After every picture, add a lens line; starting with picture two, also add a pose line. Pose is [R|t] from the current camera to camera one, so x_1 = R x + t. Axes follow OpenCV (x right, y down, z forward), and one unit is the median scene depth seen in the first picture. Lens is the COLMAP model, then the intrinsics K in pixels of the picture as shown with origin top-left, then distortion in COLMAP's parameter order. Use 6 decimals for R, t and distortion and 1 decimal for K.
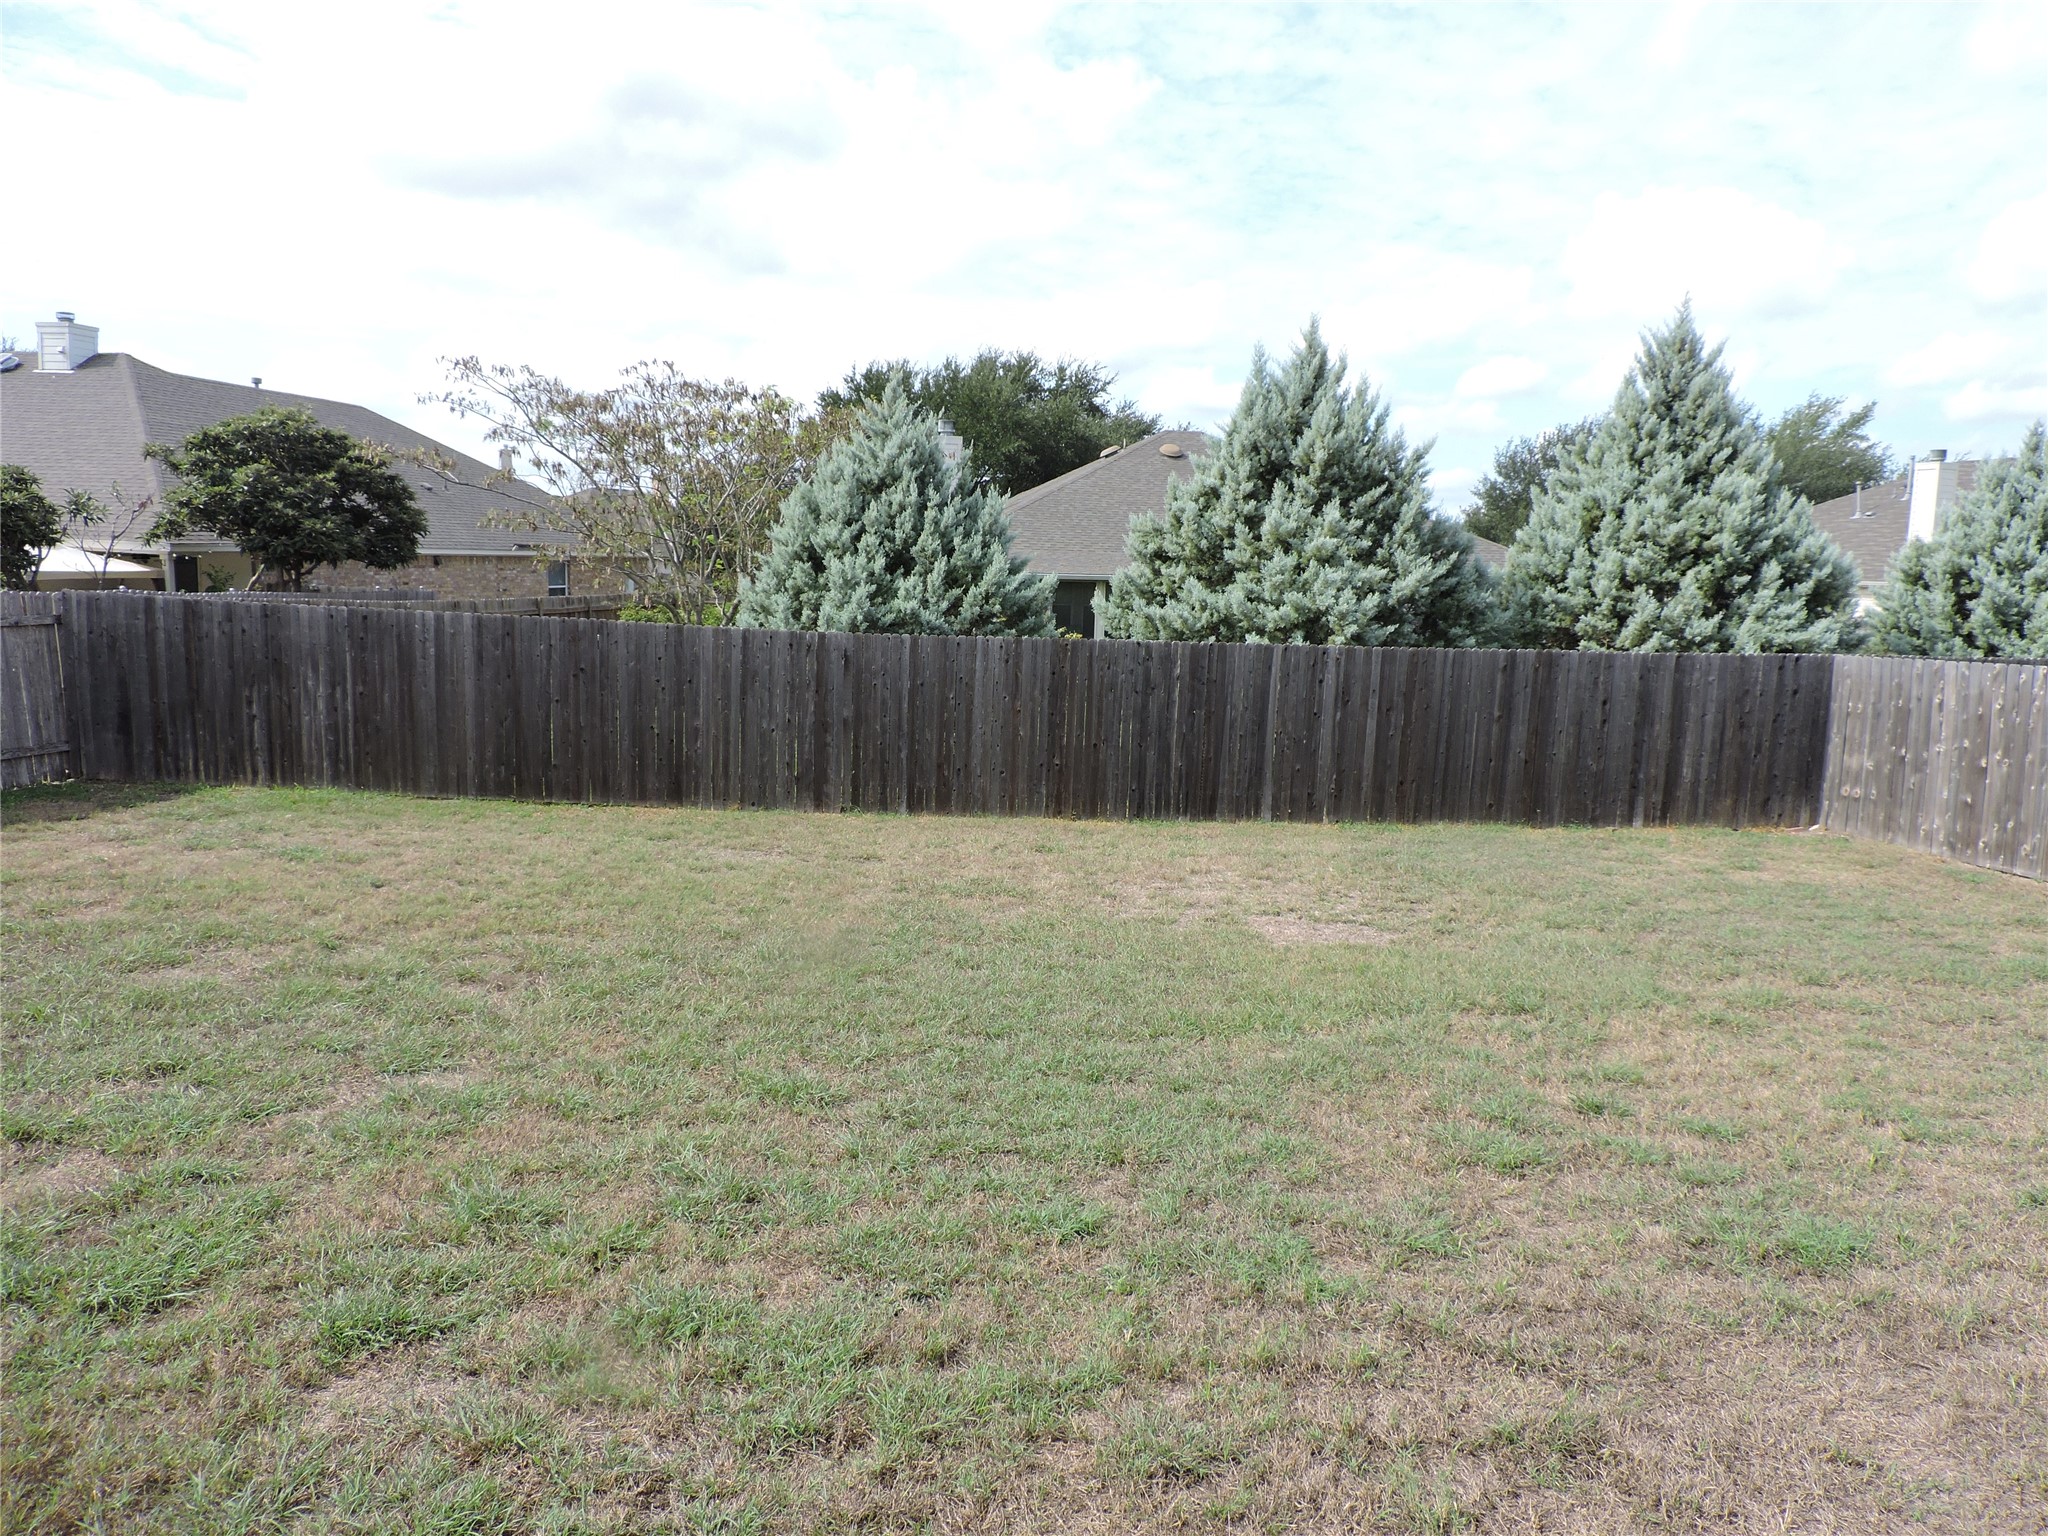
lens RADIAL K [[1474.6, 0, 1030.7], [0, 1474.6, 770.0], [0, 0, 1]] dist [-0.007985, -0.003680]
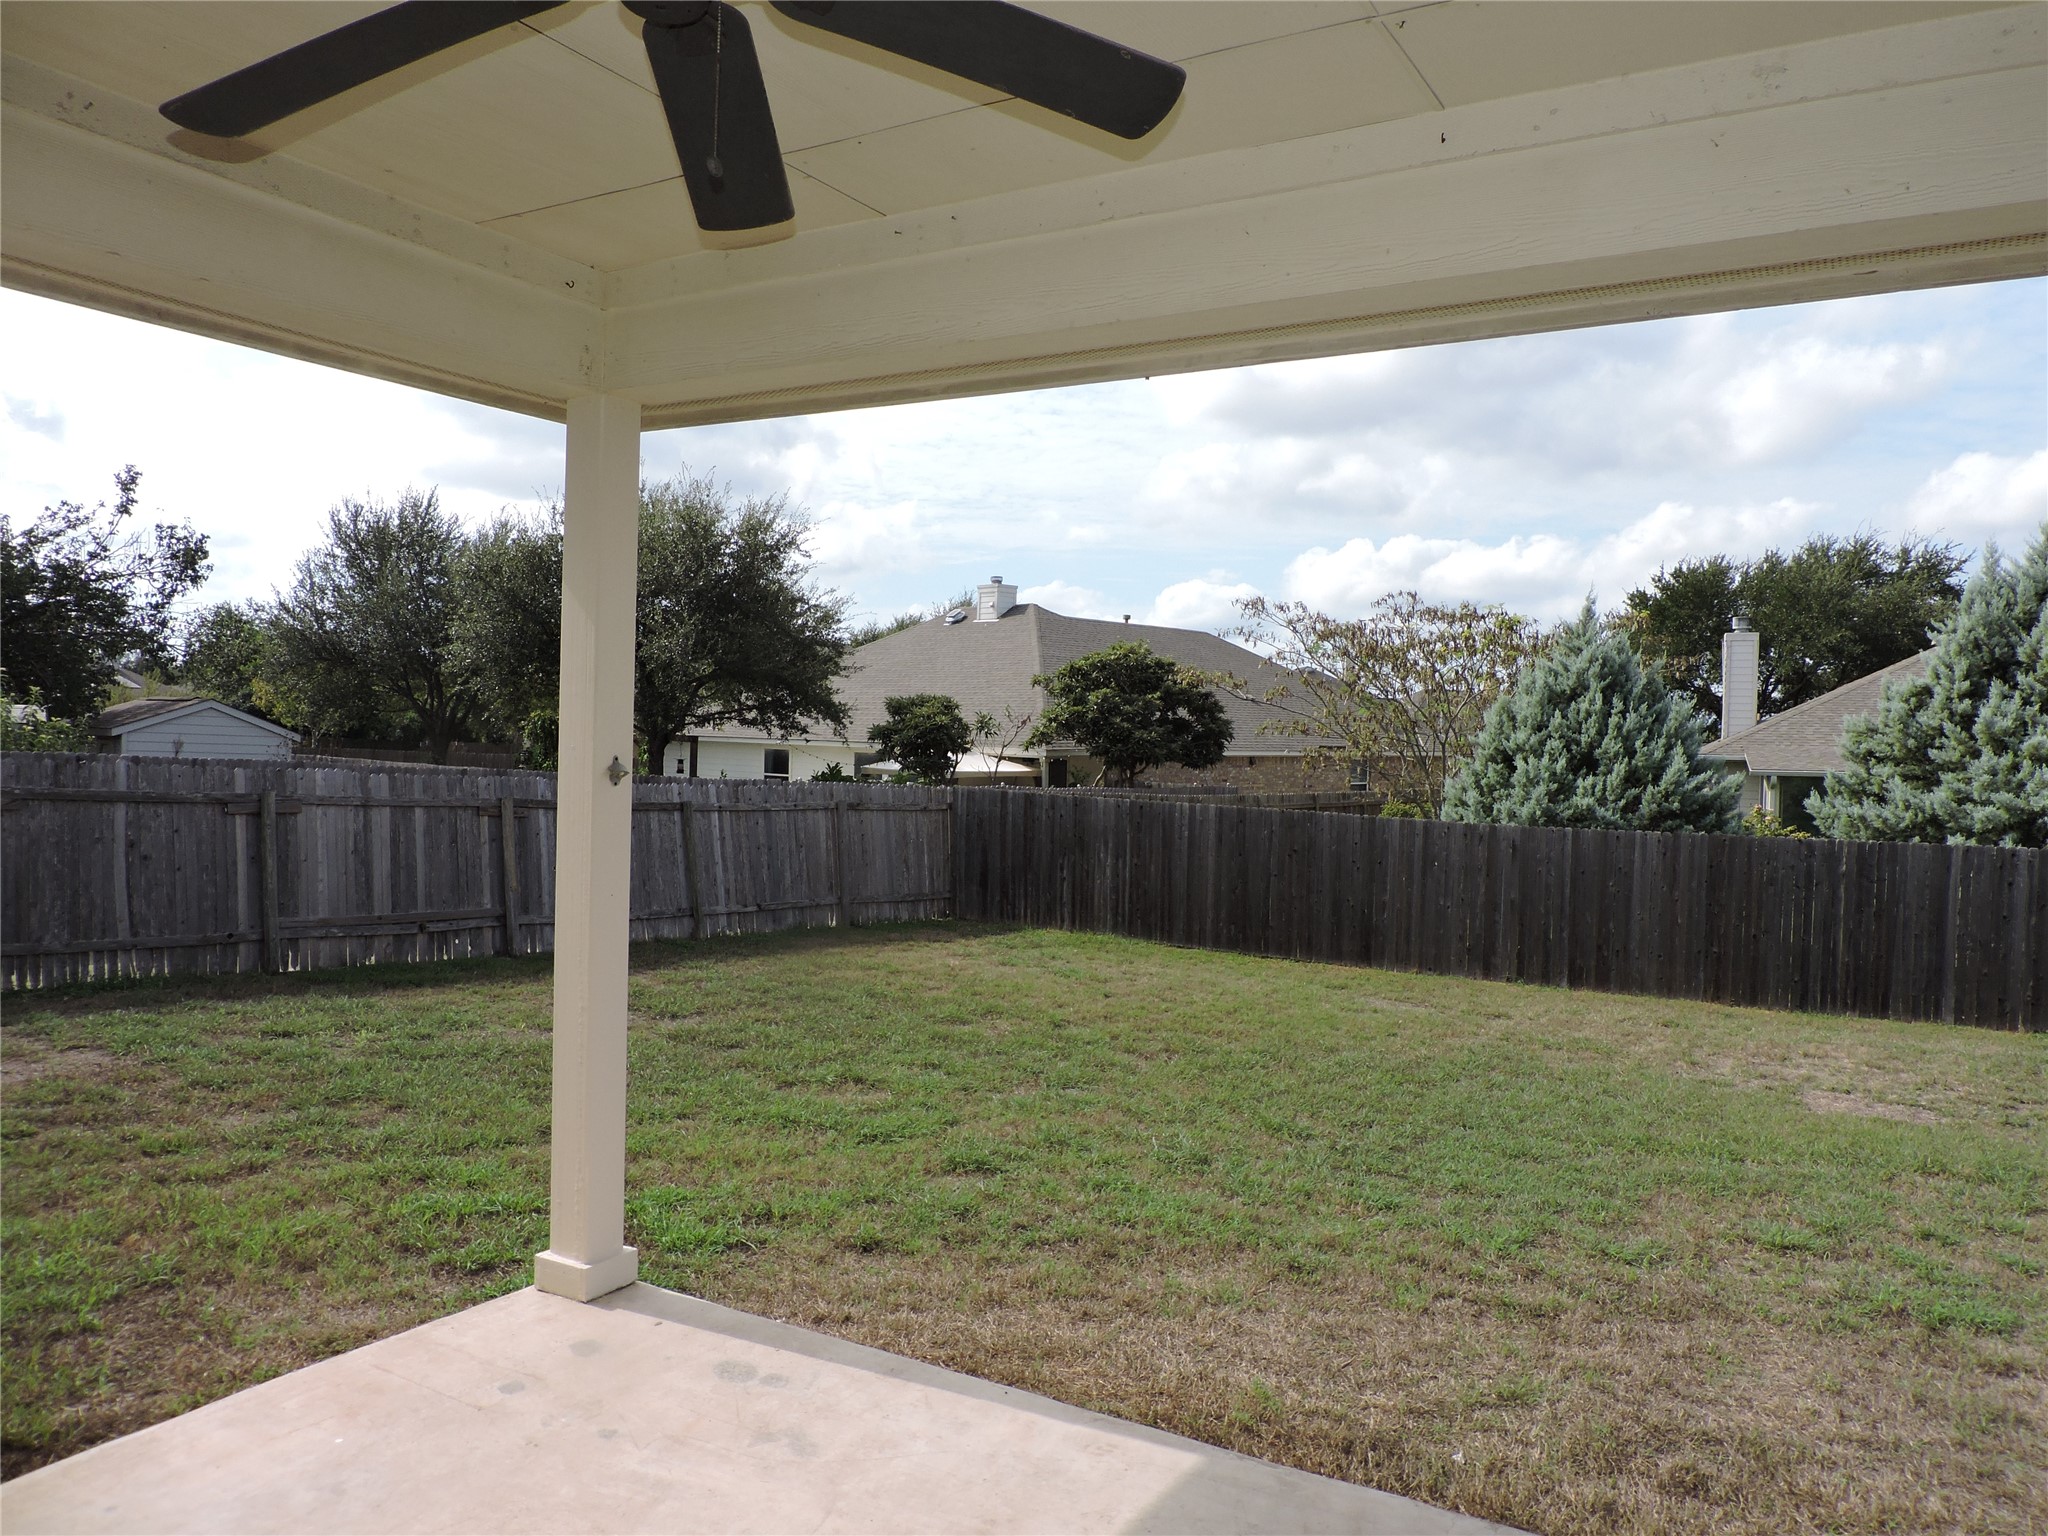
lens RADIAL K [[1474.6, 0, 1021.9], [0, 1474.6, 773.8], [0, 0, 1]] dist [-0.007985, -0.003680]
pose [[0.843166, -0.001102, -0.537652, 0.152161], [-0.068417, 0.991649, -0.109326, 0.017105], [0.533282, 0.128965, 0.836049, -0.153489]]
